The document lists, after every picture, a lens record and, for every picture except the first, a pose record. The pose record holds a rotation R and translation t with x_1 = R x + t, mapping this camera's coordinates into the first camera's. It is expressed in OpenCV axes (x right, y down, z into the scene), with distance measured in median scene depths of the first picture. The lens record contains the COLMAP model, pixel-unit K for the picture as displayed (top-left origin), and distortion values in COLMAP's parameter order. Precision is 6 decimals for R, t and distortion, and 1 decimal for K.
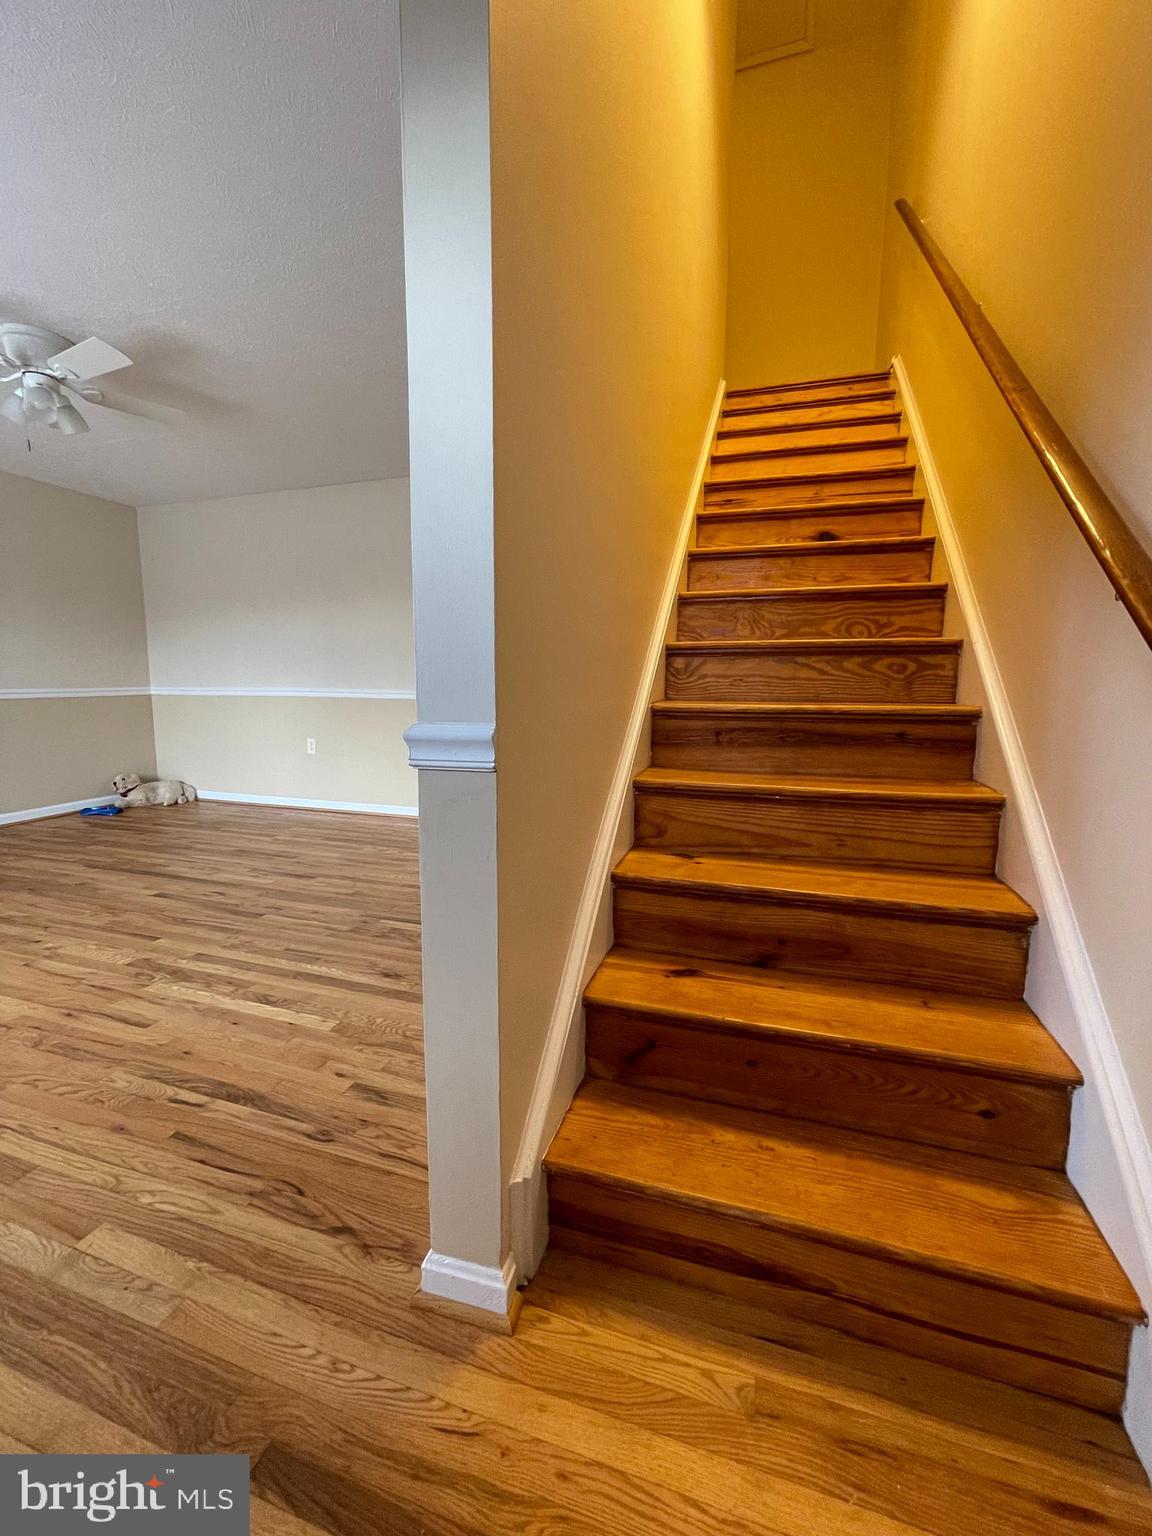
lens RADIAL K [[621.0, 0, 574.2], [0, 621.0, 765.6], [0, 0, 1]] dist [-0.006325, 0.005519]
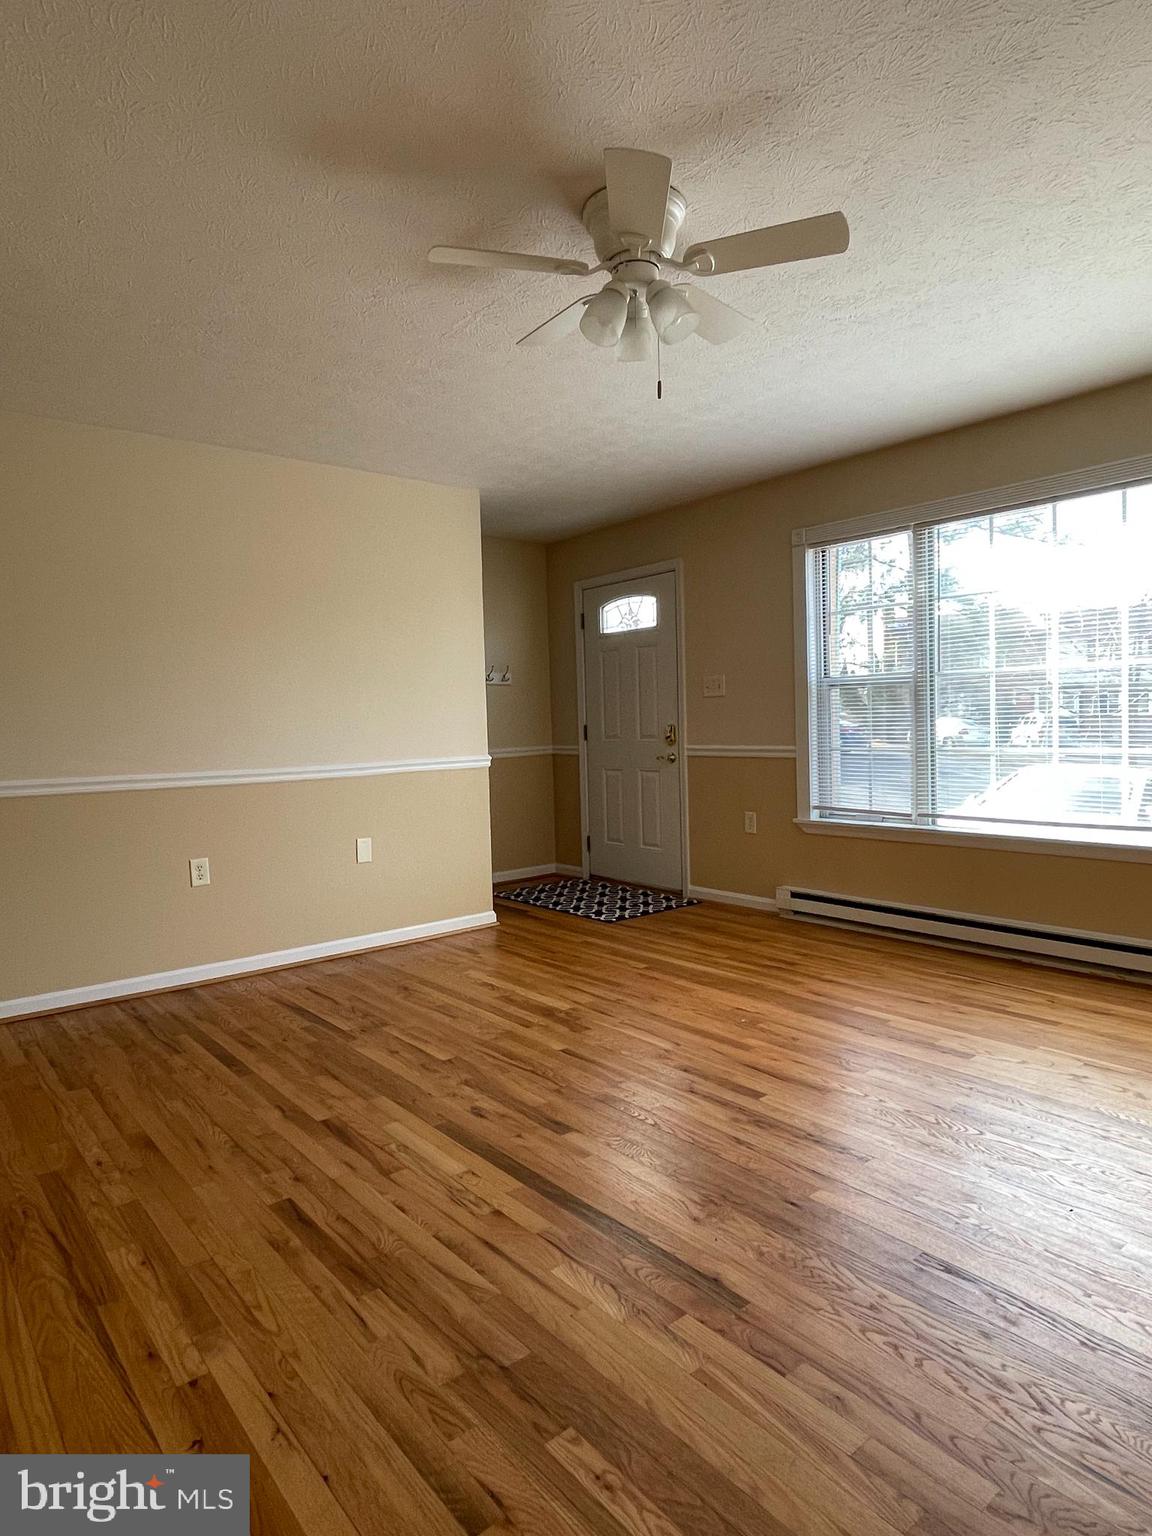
lens RADIAL K [[900.4, 0, 570.3], [0, 900.4, 765.0], [0, 0, 1]] dist [0.001438, -0.002752]
pose [[-0.838886, -0.005896, 0.544276, -1.293262], [0.095042, 0.982993, 0.157135, -0.290579], [-0.535946, 0.183547, -0.824059, 1.857436]]
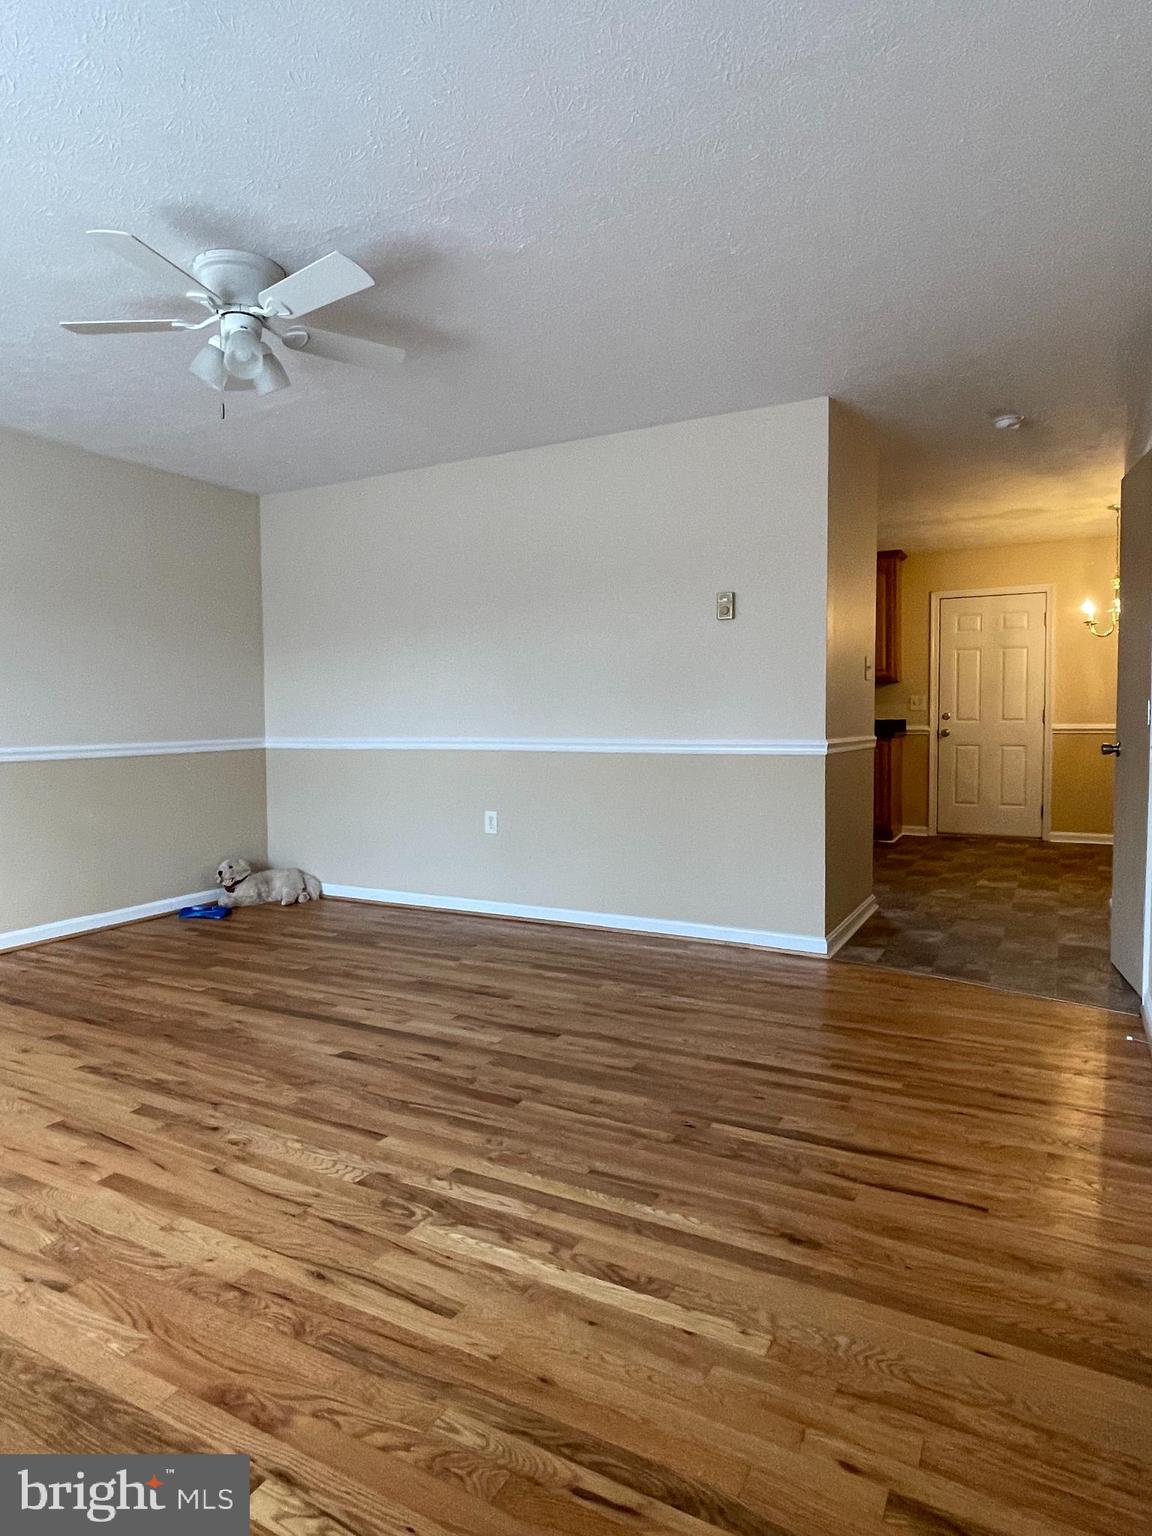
lens RADIAL K [[900.4, 0, 570.3], [0, 900.4, 765.0], [0, 0, 1]] dist [0.001438, -0.002752]
pose [[0.983152, -0.007232, -0.182646, -0.293843], [-0.007482, 0.996787, -0.079744, -0.029424], [0.182636, 0.079767, 0.979939, 0.087145]]
